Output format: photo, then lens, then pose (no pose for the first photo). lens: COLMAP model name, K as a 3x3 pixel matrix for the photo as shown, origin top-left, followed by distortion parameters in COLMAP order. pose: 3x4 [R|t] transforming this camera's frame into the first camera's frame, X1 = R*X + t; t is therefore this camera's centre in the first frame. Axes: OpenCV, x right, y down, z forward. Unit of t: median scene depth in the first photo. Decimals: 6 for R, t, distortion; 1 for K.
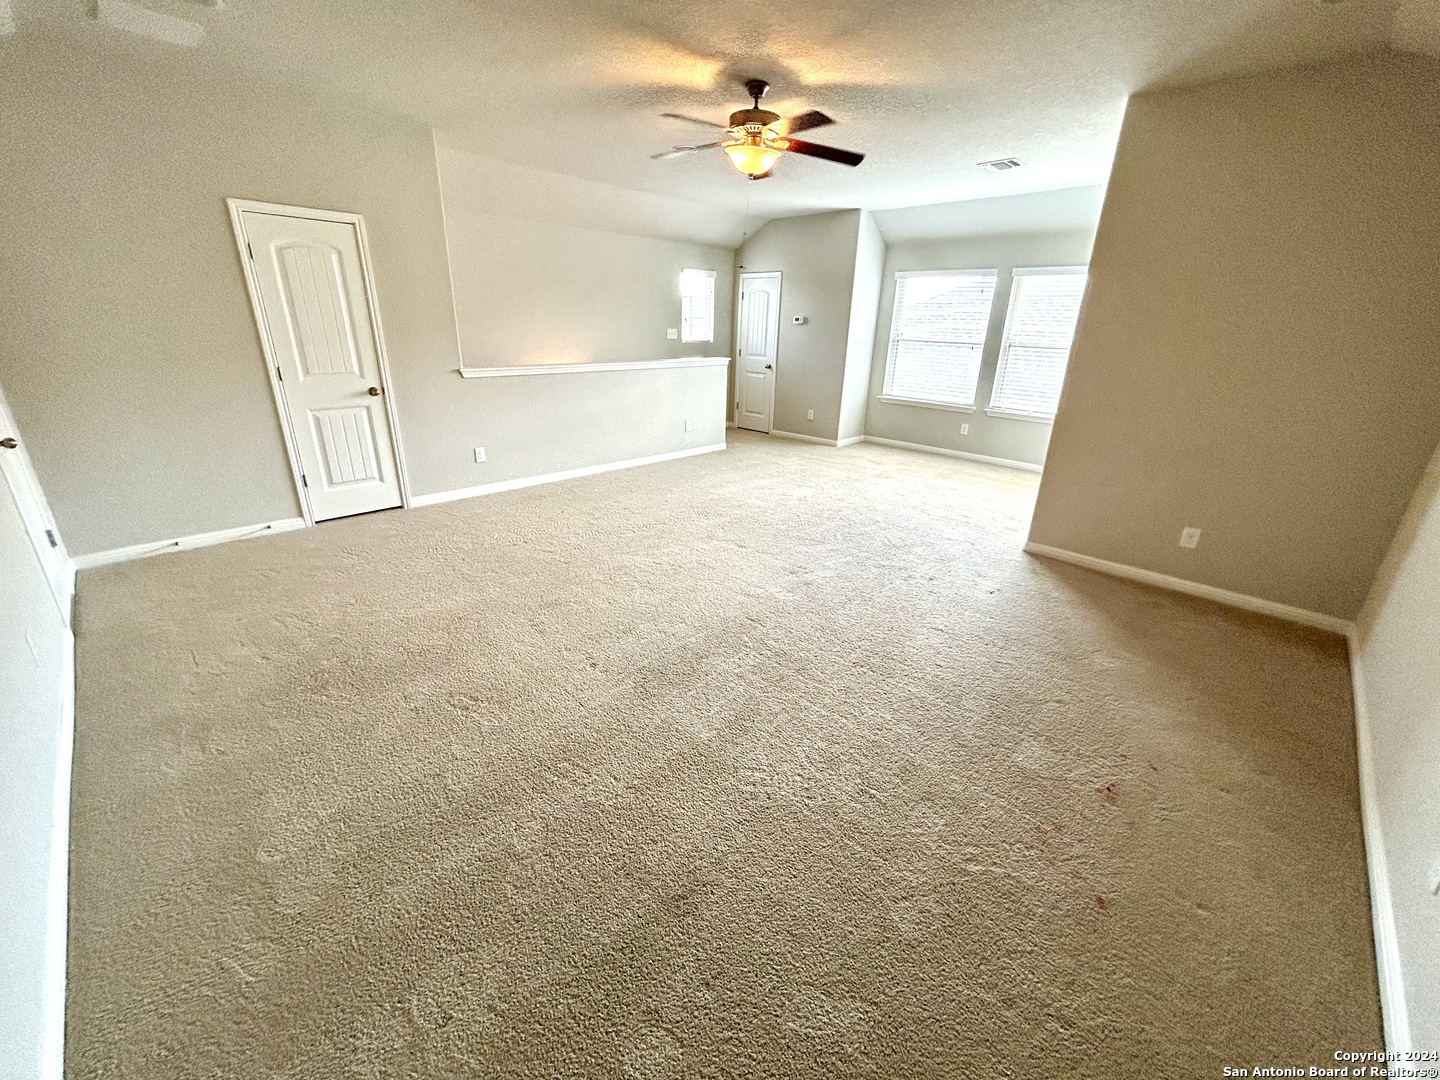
lens RADIAL K [[578.3, 0, 719.1], [0, 578.3, 537.0], [0, 0, 1]] dist [-0.004546, 0.003352]
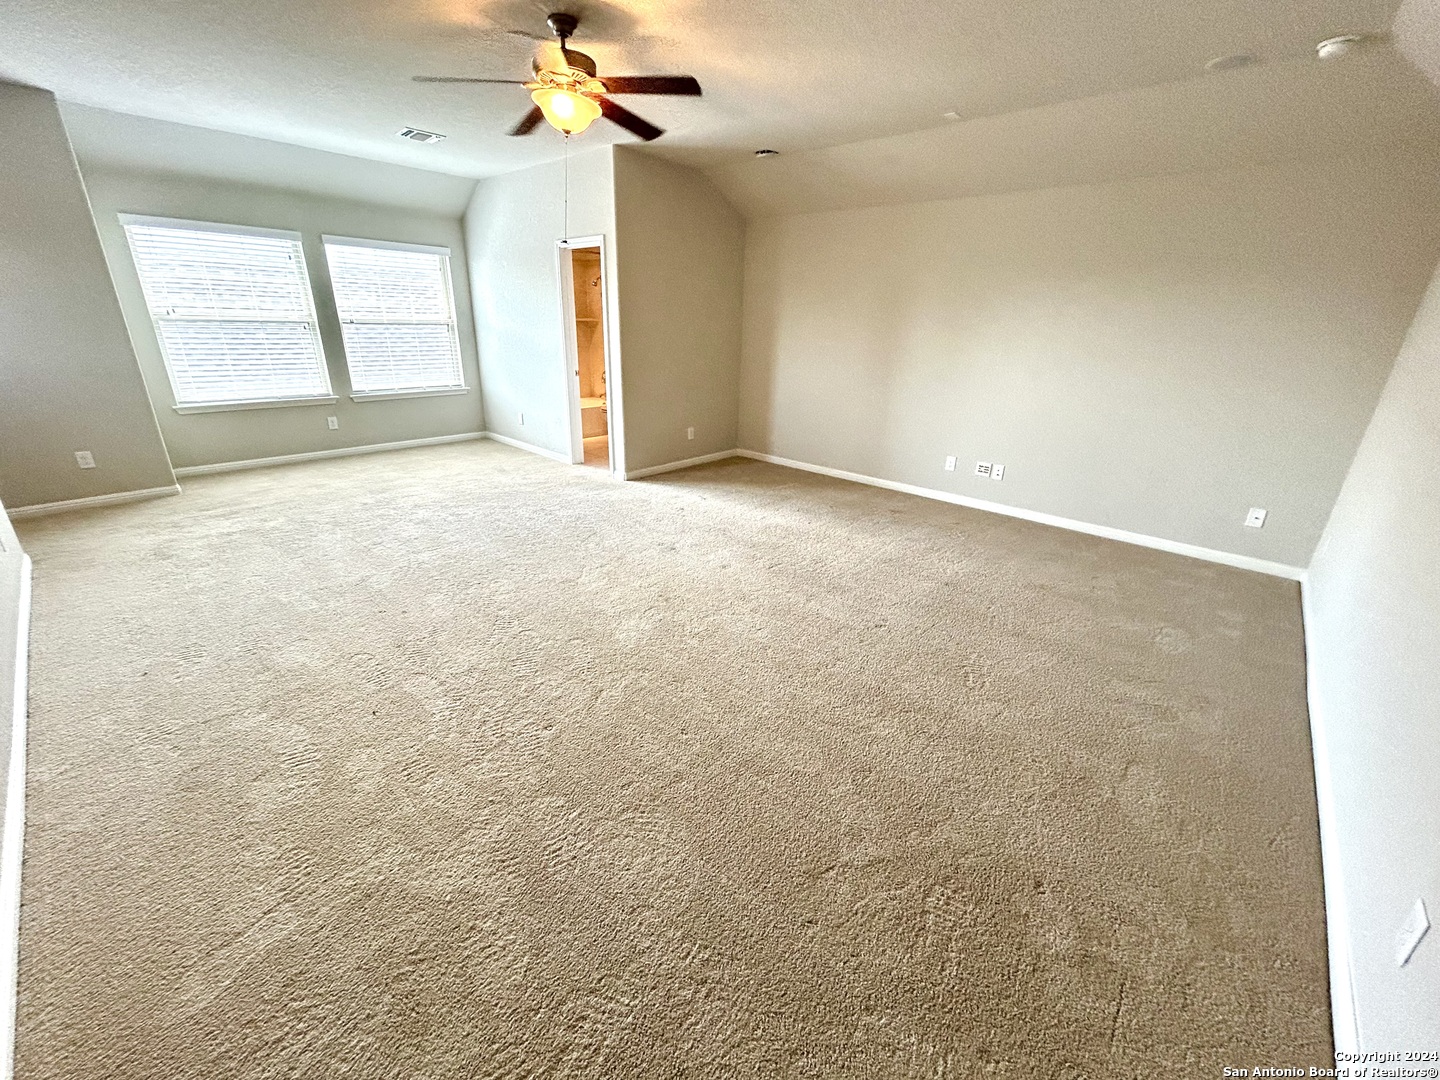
lens RADIAL K [[578.3, 0, 719.1], [0, 578.3, 537.0], [0, 0, 1]] dist [-0.004546, 0.003352]
pose [[-0.028285, -0.378196, 0.925293, -0.597152], [0.326919, 0.871259, 0.366104, -0.223559], [-0.944629, 0.312851, 0.098997, 0.578795]]
